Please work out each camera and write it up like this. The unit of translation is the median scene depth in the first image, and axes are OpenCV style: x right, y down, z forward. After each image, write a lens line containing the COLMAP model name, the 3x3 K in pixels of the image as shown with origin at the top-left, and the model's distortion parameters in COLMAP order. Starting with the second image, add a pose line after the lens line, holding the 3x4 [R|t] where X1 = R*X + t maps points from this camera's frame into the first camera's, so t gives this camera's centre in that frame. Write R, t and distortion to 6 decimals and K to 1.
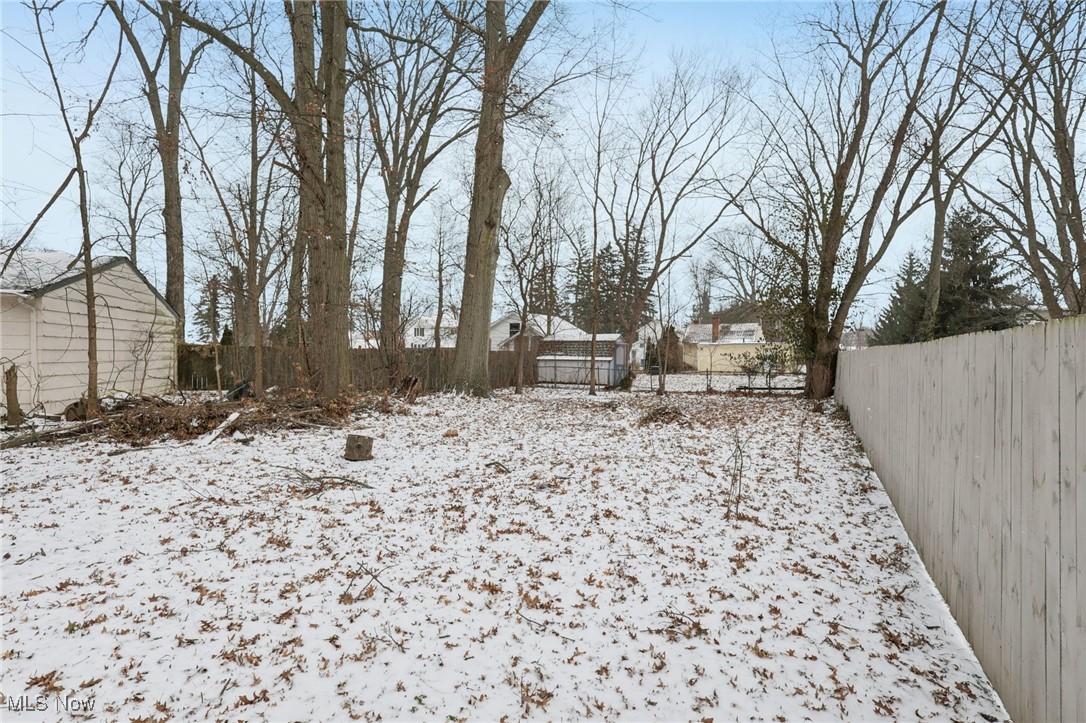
lens RADIAL K [[551.9, 0, 543.6], [0, 551.9, 357.0], [0, 0, 1]] dist [0.000270, -0.000360]
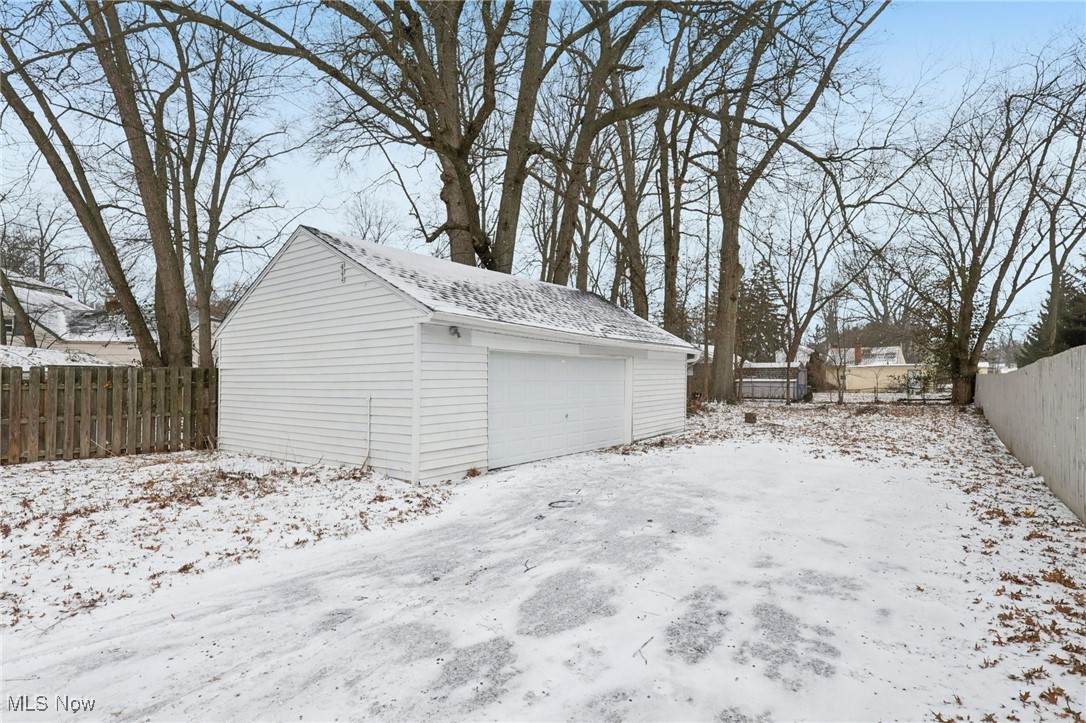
lens RADIAL K [[551.9, 0, 542.5], [0, 551.9, 369.0], [0, 0, 1]] dist [0.000270, -0.000360]
pose [[0.982718, -0.017002, -0.184329, -0.289252], [0.013287, 0.999683, -0.021372, -0.004501], [0.184634, 0.018553, 0.982632, -0.574155]]
